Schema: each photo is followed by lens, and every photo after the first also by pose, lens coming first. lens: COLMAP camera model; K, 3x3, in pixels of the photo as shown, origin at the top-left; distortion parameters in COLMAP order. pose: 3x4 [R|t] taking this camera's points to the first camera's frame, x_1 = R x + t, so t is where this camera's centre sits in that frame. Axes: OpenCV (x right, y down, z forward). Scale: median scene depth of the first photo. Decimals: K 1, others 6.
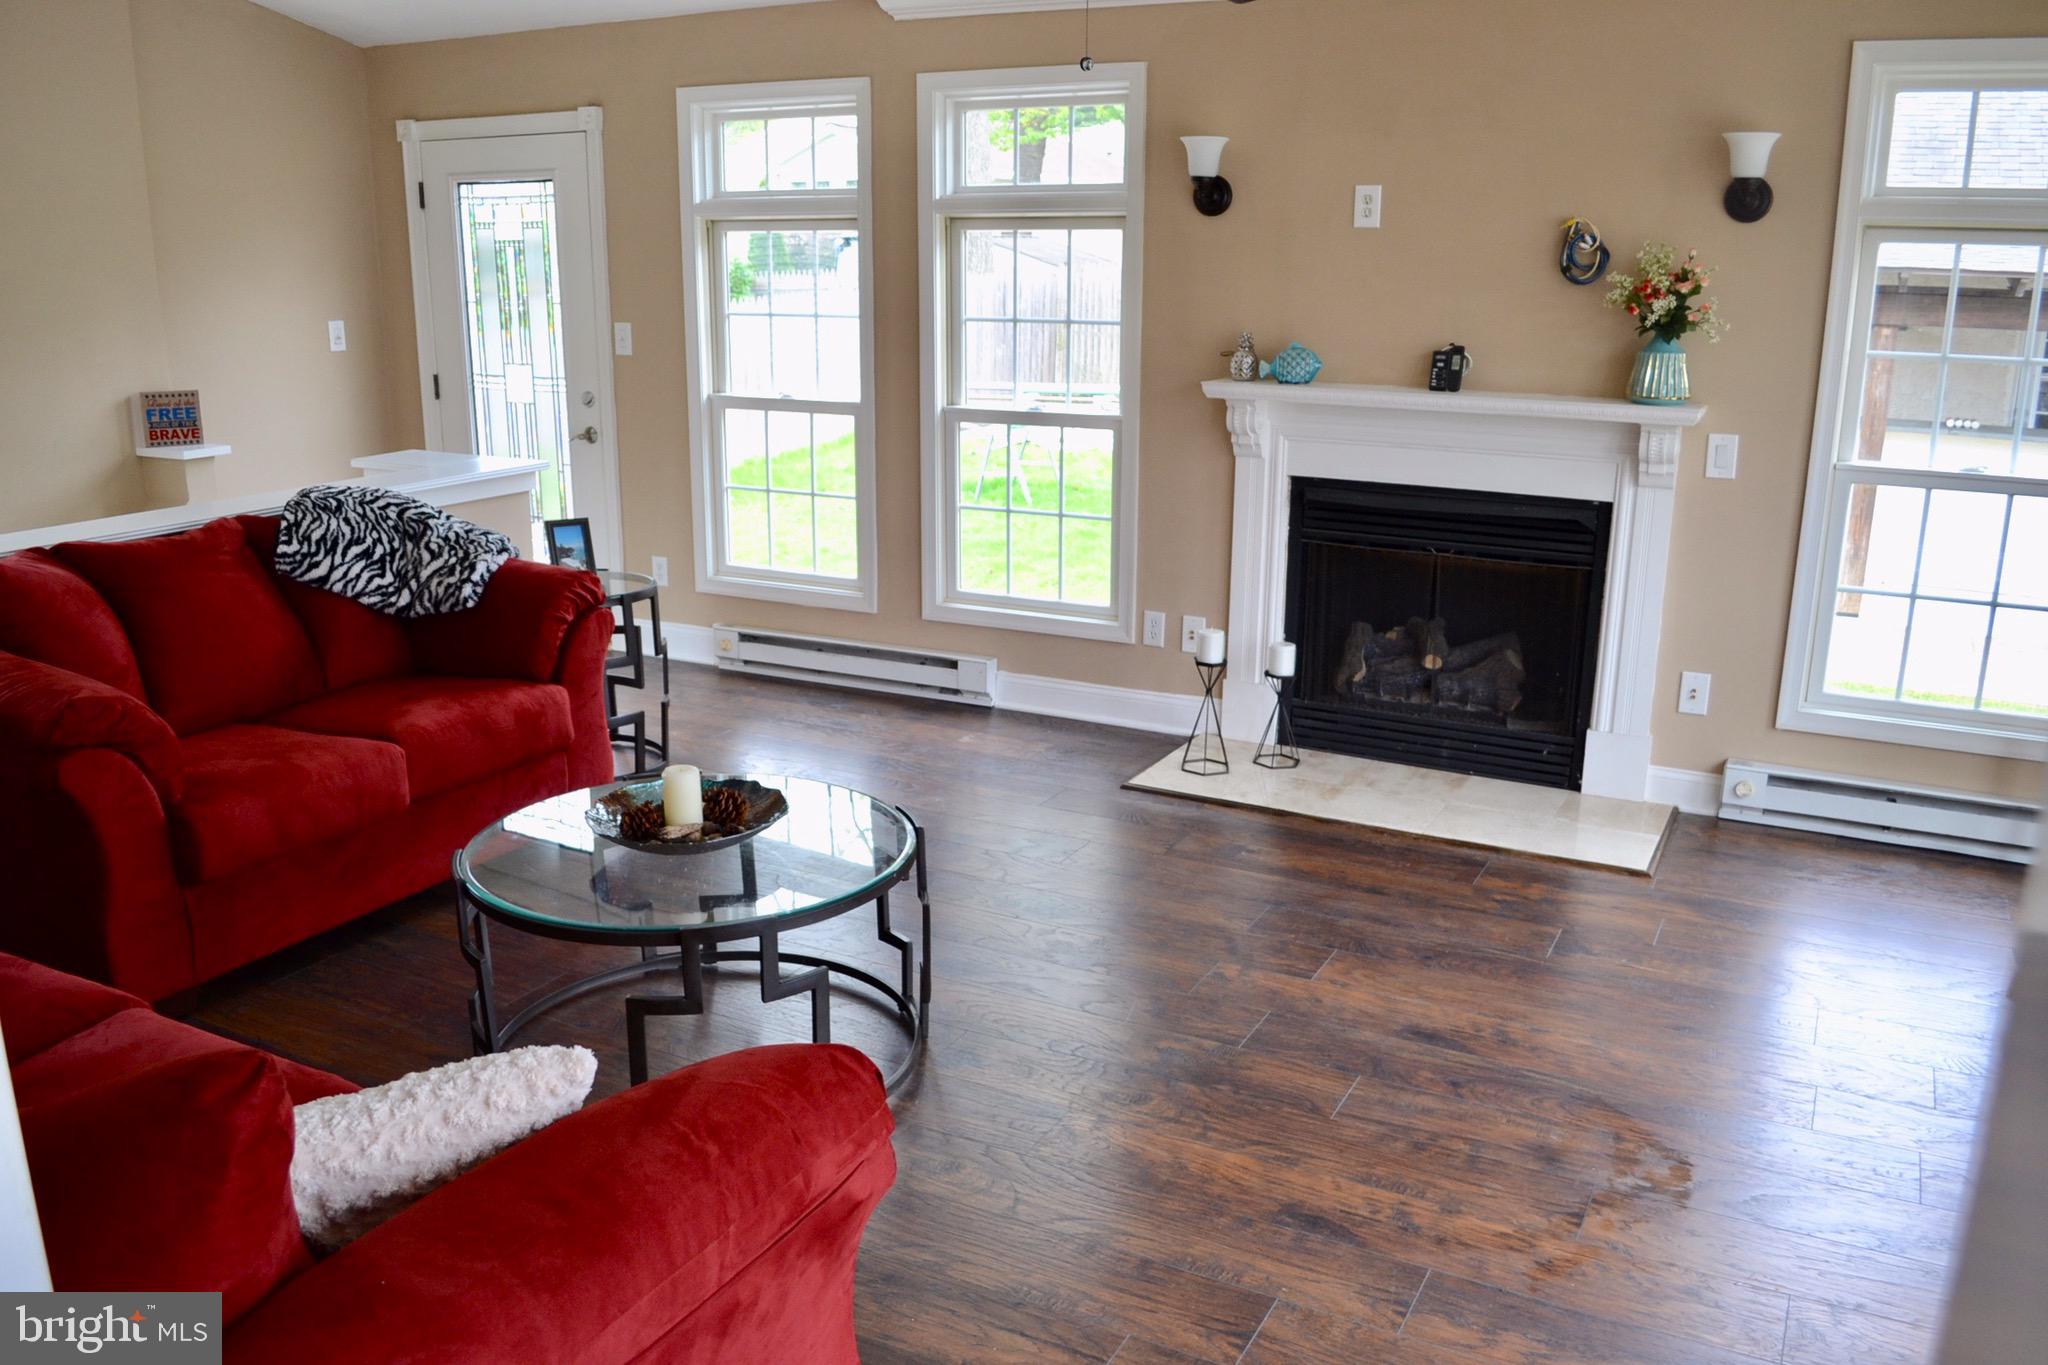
lens RADIAL K [[1651.0, 0, 1025.4], [0, 1651.0, 706.7], [0, 0, 1]] dist [-0.080676, 0.009007]
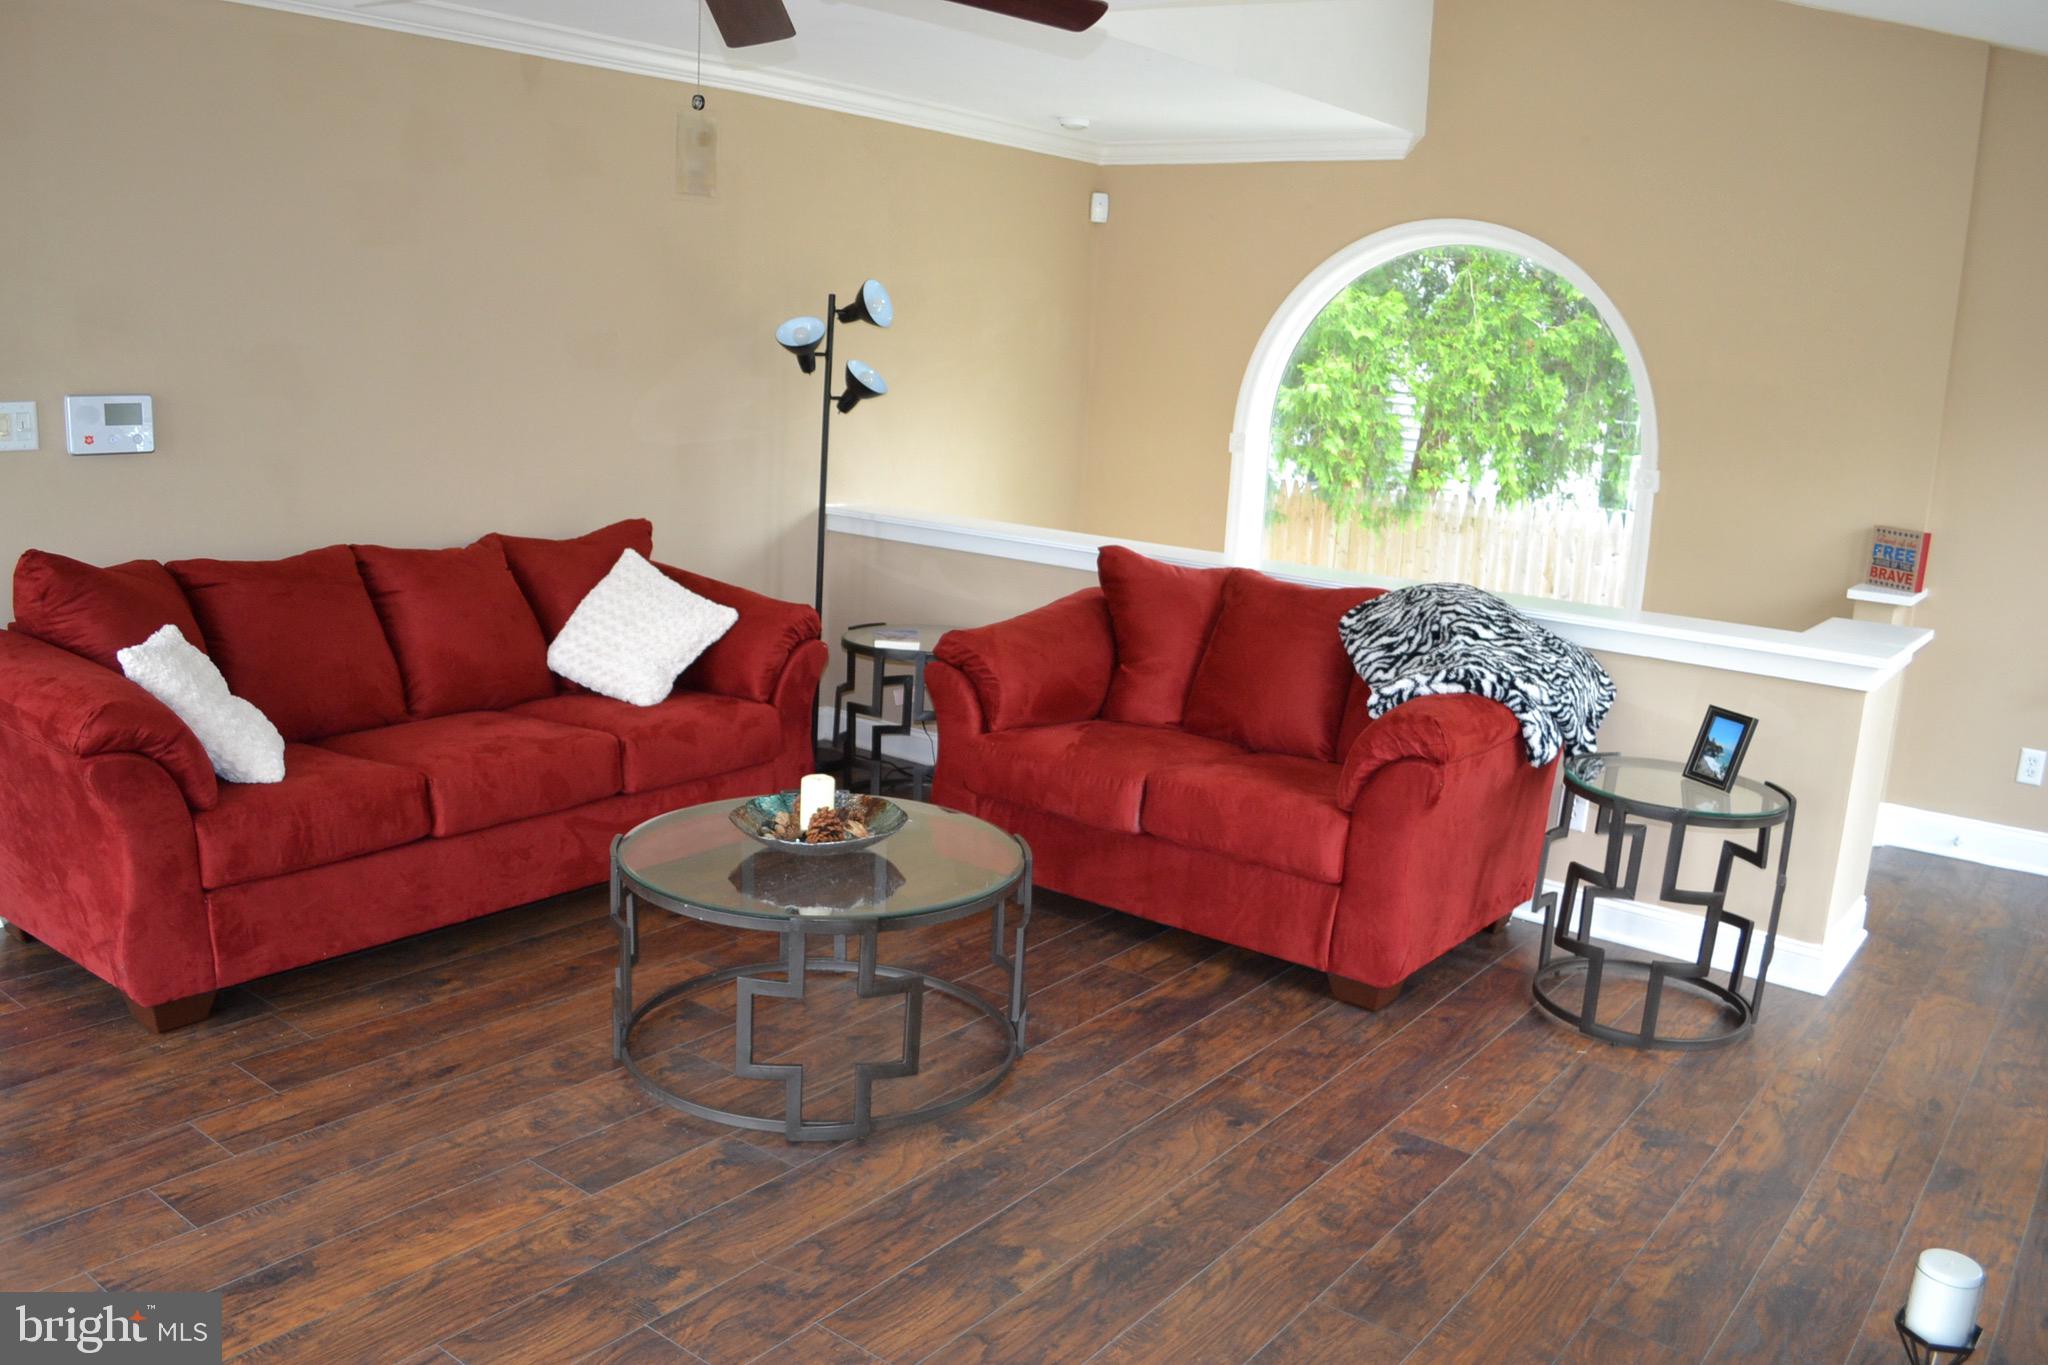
lens RADIAL K [[1651.0, 0, 1025.4], [0, 1651.0, 706.7], [0, 0, 1]] dist [-0.080676, 0.009007]
pose [[-0.185603, 0.198862, -0.962292, 0.613006], [-0.306337, 0.918791, 0.248958, -0.241738], [0.933653, 0.340993, -0.109612, 0.910011]]
